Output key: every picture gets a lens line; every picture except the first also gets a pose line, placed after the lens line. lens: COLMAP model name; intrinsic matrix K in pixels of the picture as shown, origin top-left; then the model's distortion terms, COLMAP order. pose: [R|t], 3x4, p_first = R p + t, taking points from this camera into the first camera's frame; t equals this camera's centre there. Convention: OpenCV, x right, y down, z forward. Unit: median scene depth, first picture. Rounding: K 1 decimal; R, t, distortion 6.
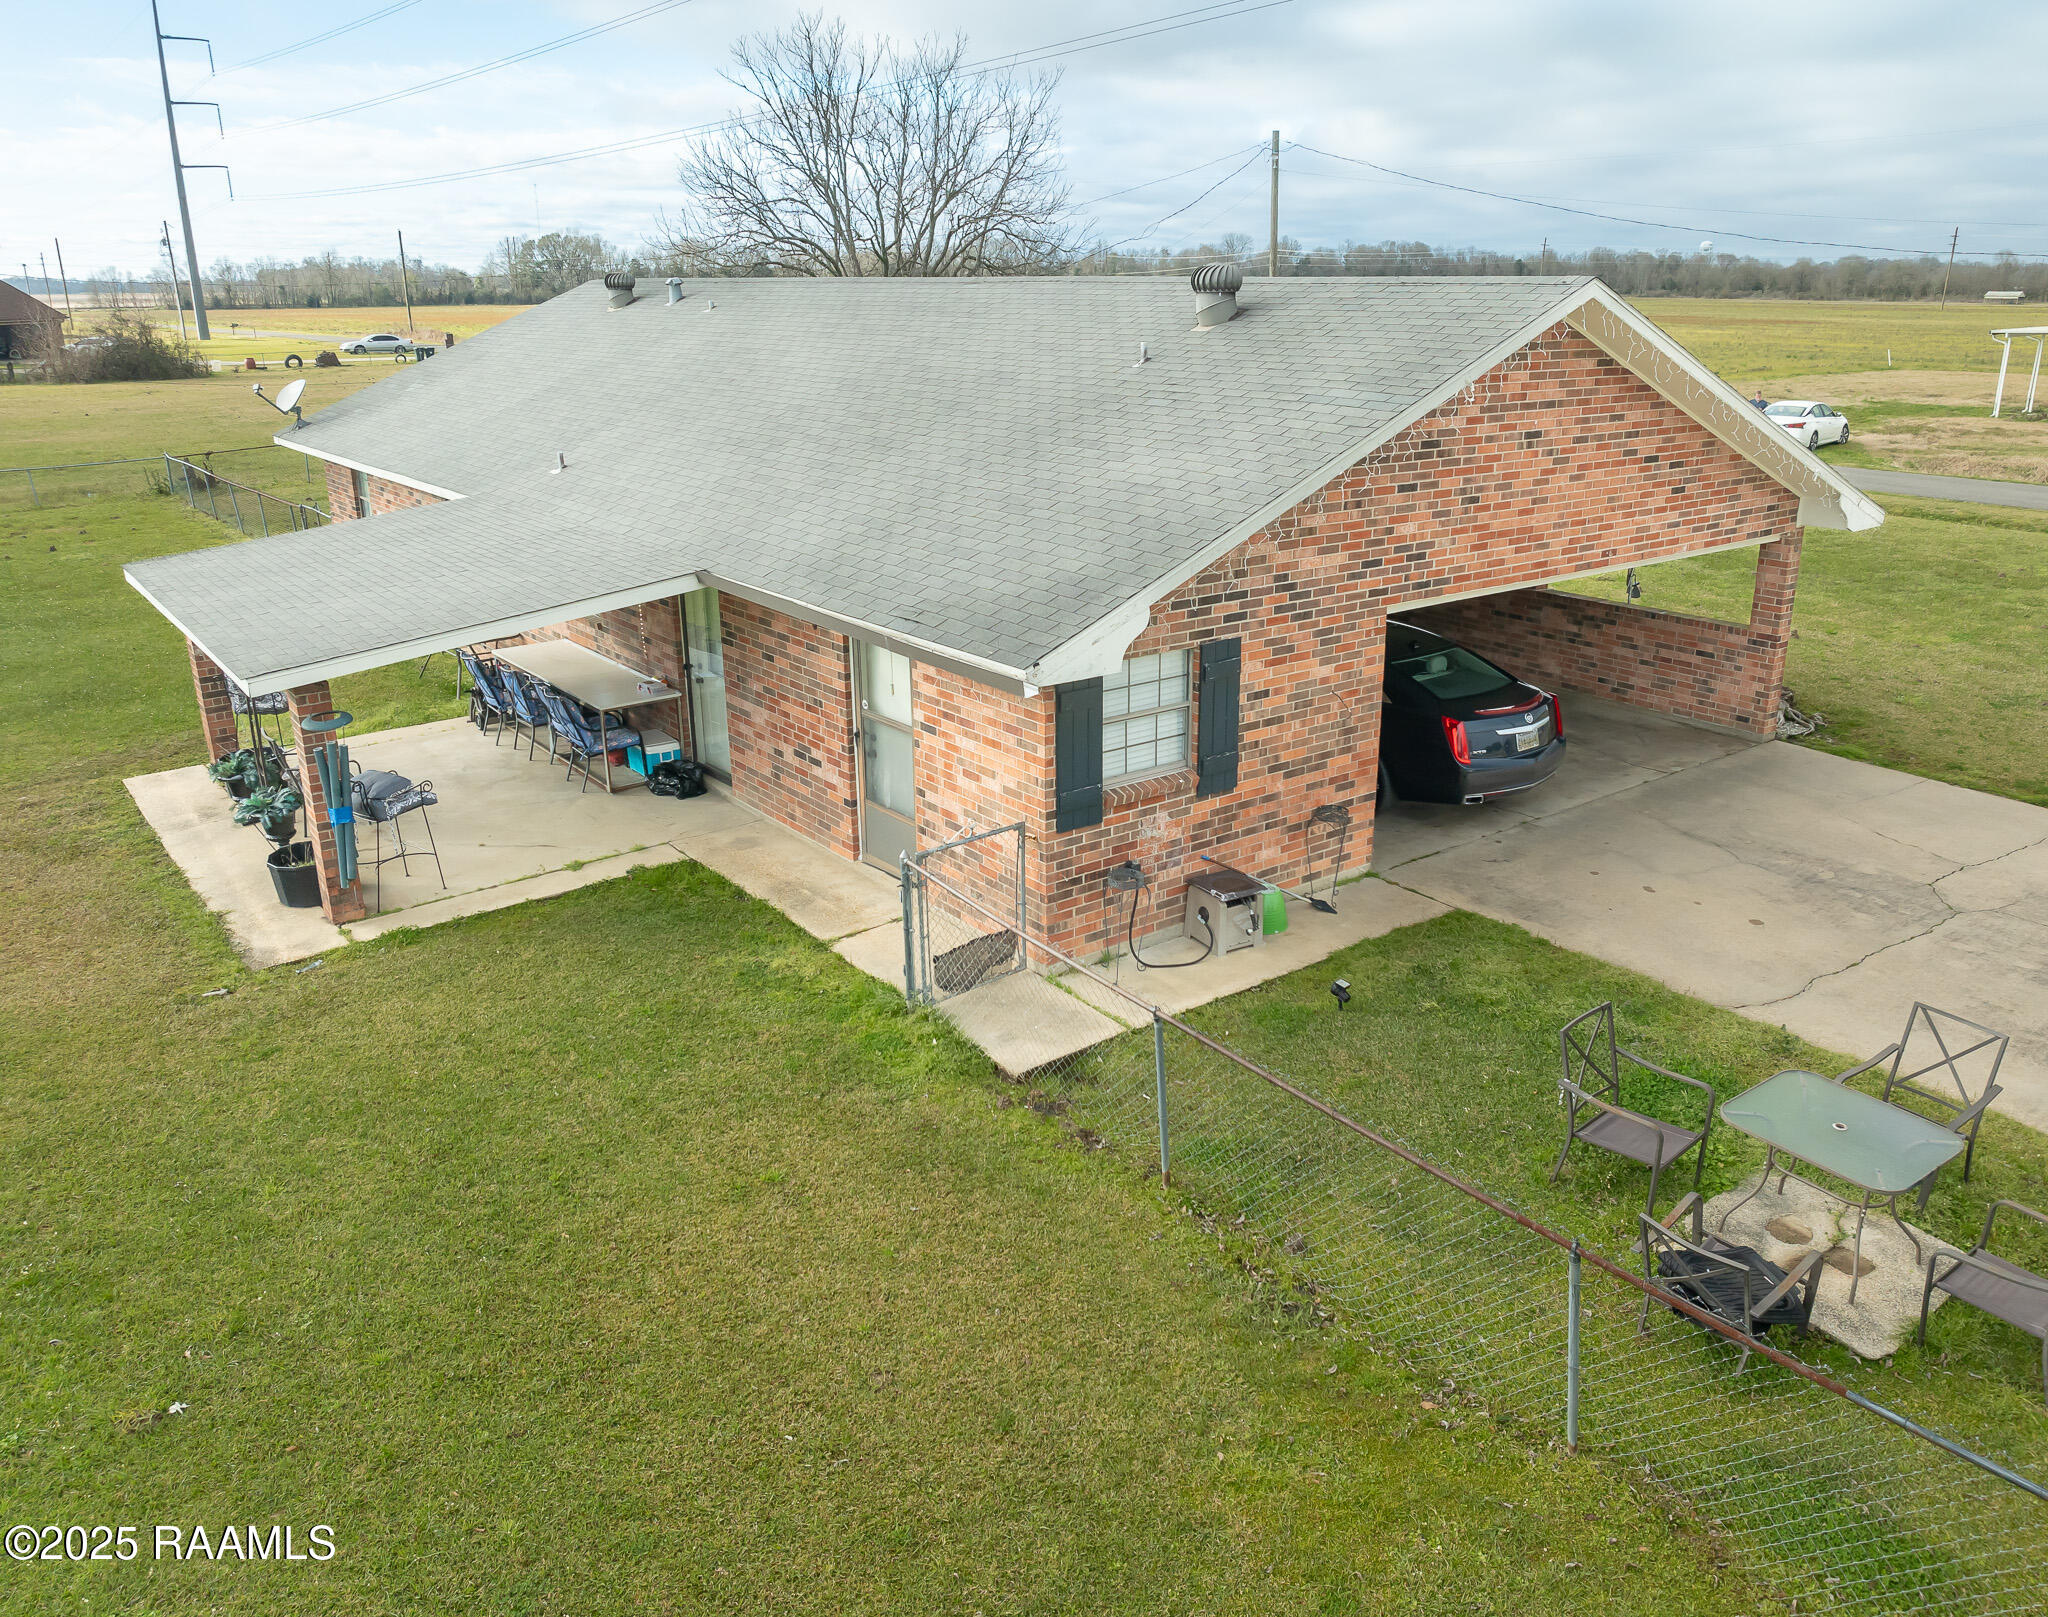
lens RADIAL K [[1555.3, 0, 1024.0], [0, 1555.3, 808.5], [0, 0, 1]] dist [-0.027166, -0.012004]
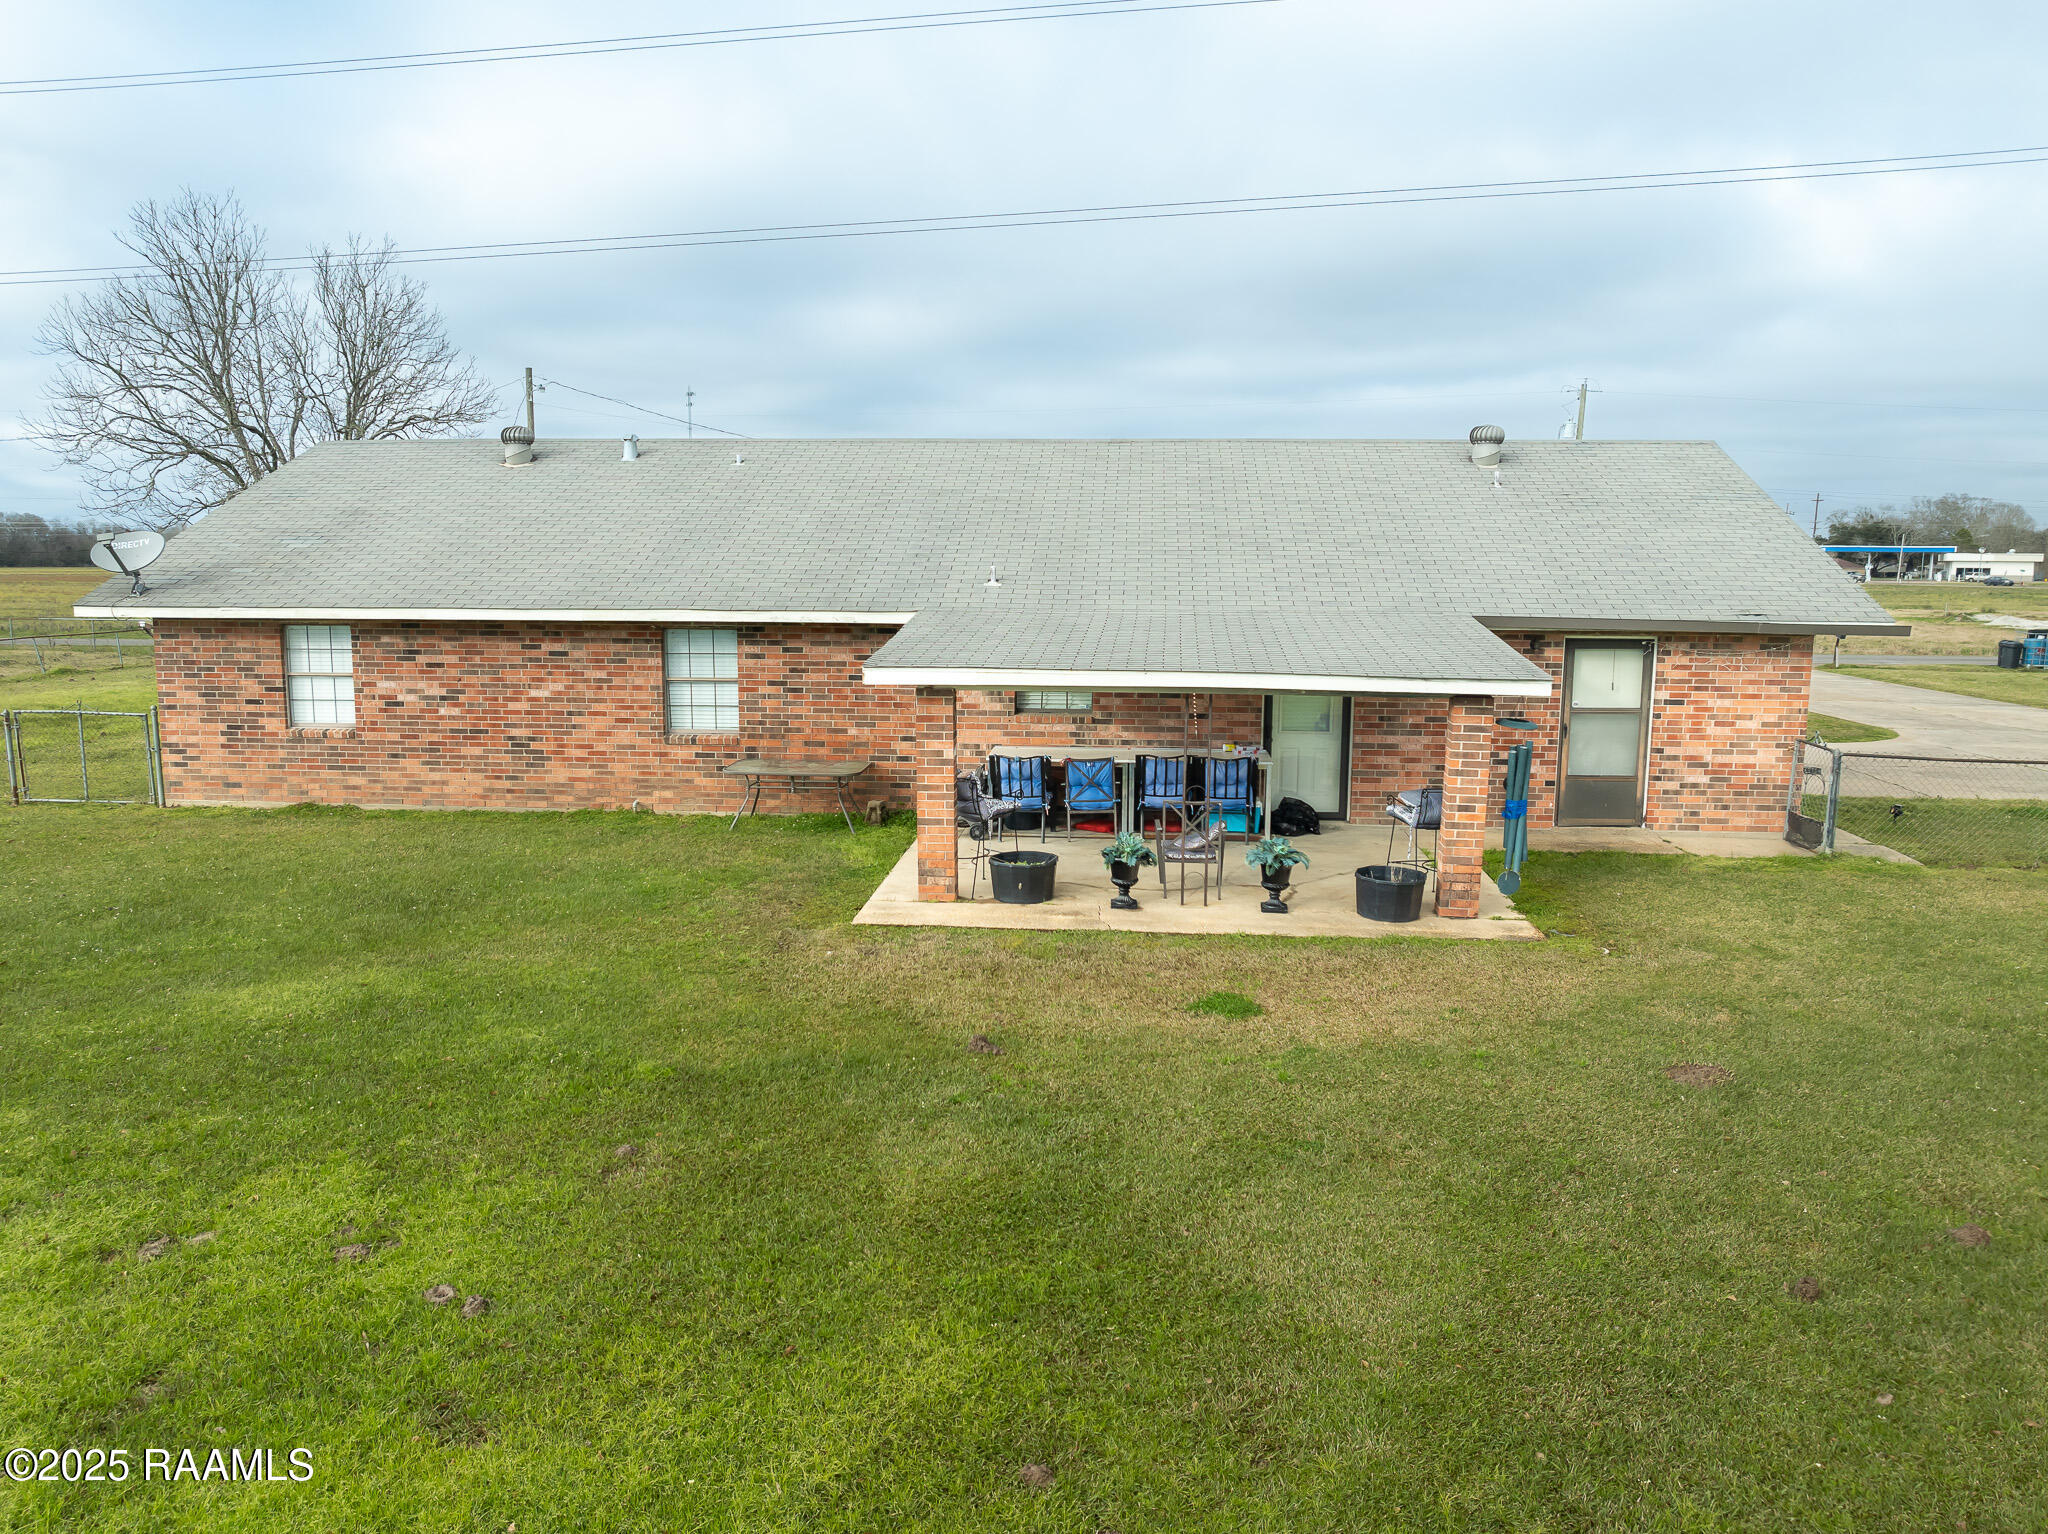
lens RADIAL K [[1449.8, 0, 1024.0], [0, 1449.8, 767.0], [0, 0, 1]] dist [-0.023221, 0.001061]
pose [[0.686979, -0.100614, 0.719678, -1.395798], [0.227215, 0.970452, -0.081218, -0.019976], [-0.690241, 0.219316, 0.689541, 0.478130]]
